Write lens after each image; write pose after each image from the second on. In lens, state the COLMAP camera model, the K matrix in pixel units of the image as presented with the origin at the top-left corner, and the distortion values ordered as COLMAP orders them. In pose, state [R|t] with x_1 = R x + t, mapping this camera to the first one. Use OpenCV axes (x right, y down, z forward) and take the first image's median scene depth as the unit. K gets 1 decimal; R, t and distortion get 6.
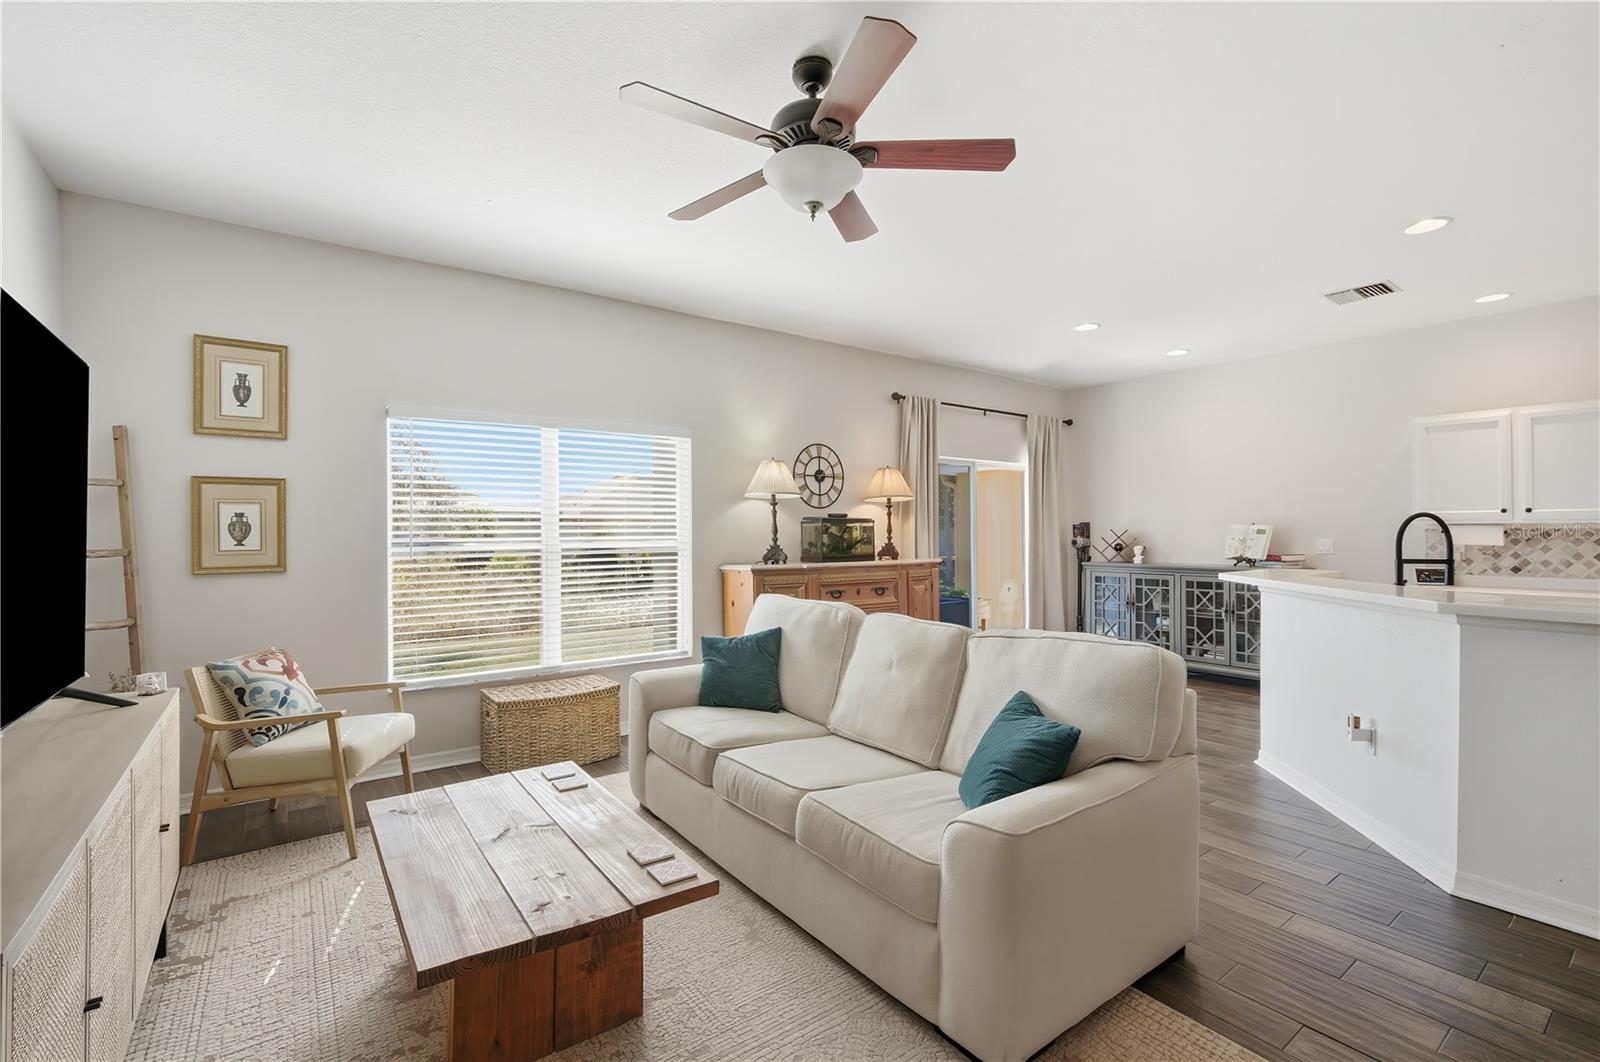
lens RADIAL K [[705.7, 0, 788.7], [0, 705.7, 526.1], [0, 0, 1]] dist [-0.009438, 0.000653]
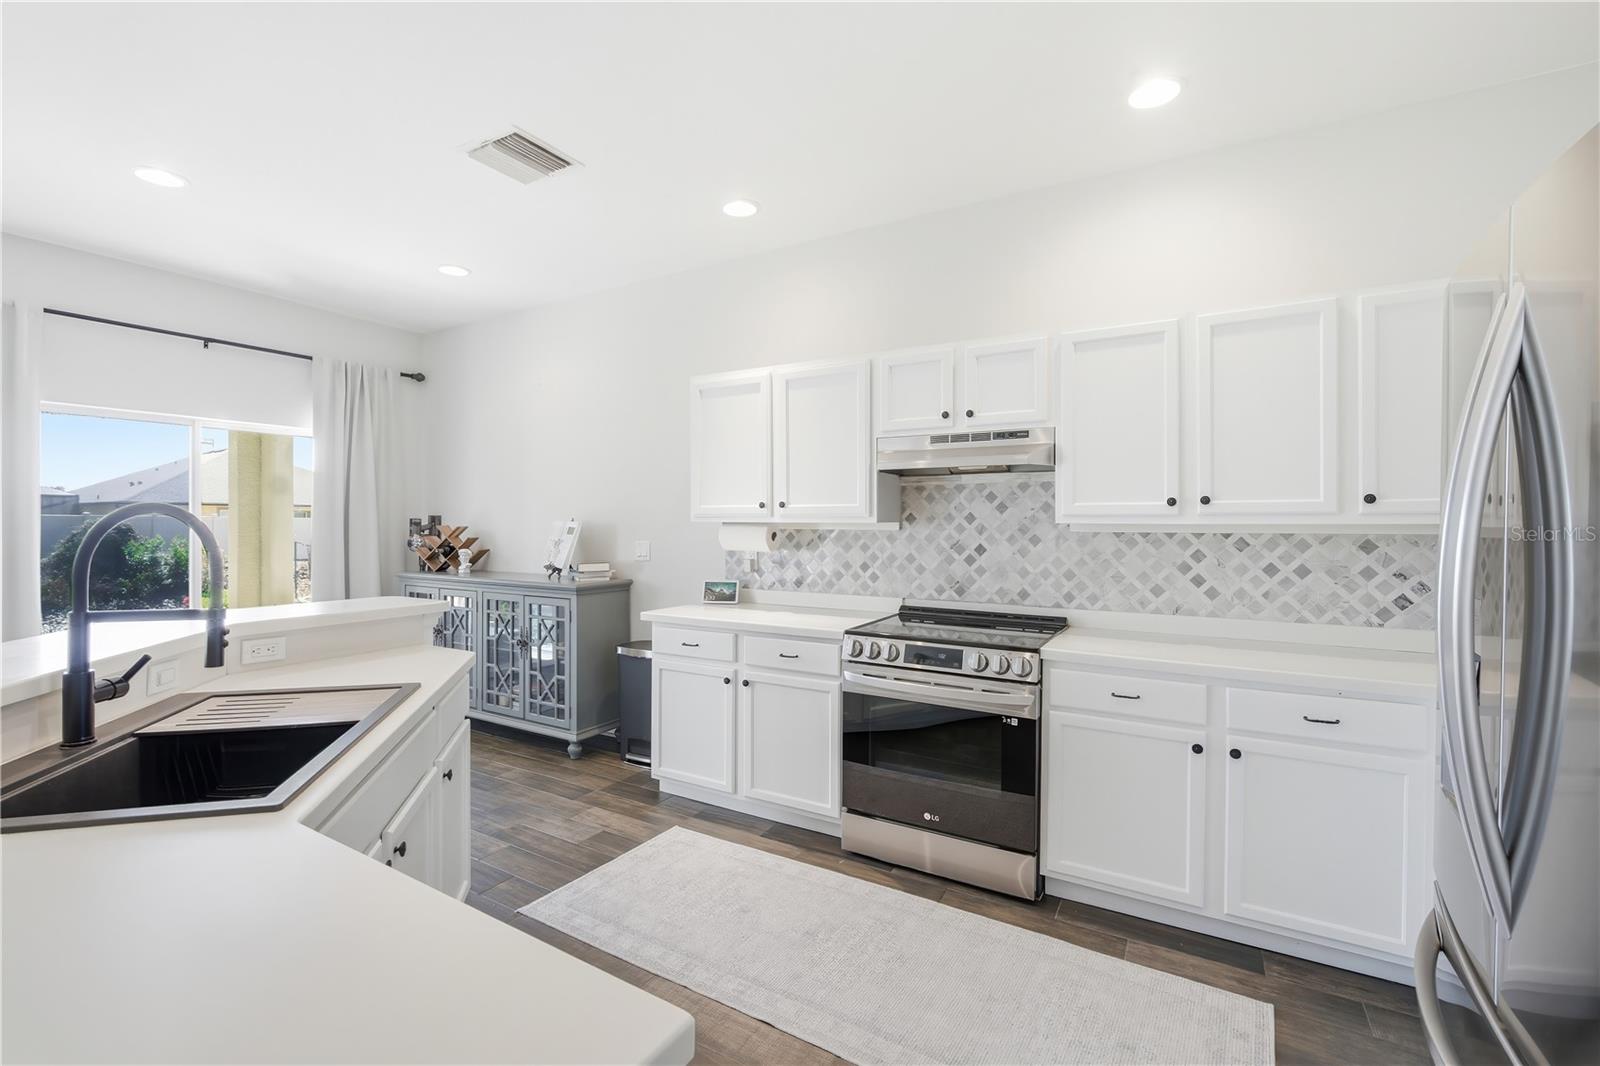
lens RADIAL K [[705.7, 0, 788.7], [0, 705.7, 528.1], [0, 0, 1]] dist [-0.009438, 0.000653]
pose [[0.925666, 0.001687, 0.378338, 0.642189], [-0.007457, 0.999877, 0.013788, -0.007054], [-0.378268, -0.015584, 0.925565, 0.251683]]
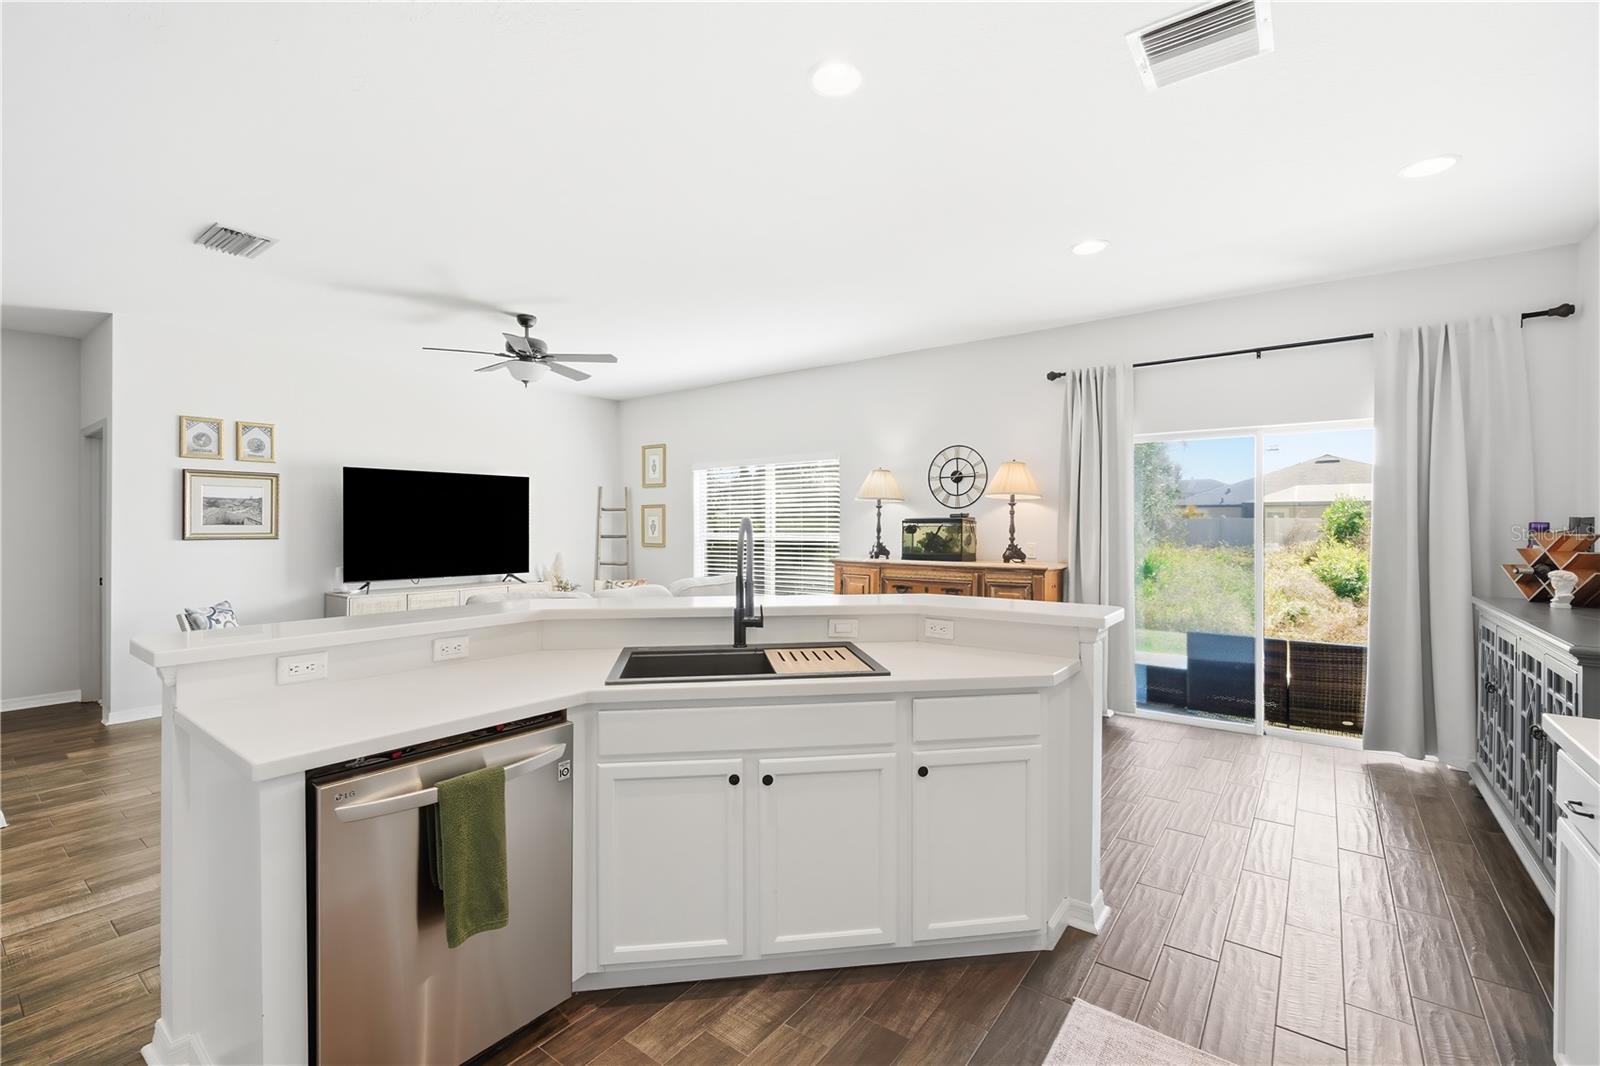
lens RADIAL K [[700.0, 0, 785.9], [0, 700.0, 522.1], [0, 0, 1]] dist [-0.013858, 0.004707]
pose [[0.281943, -0.000925, -0.959431, 0.948414], [0.006415, 0.999979, 0.000921, -0.007723], [0.959410, -0.006414, 0.281943, 0.473830]]
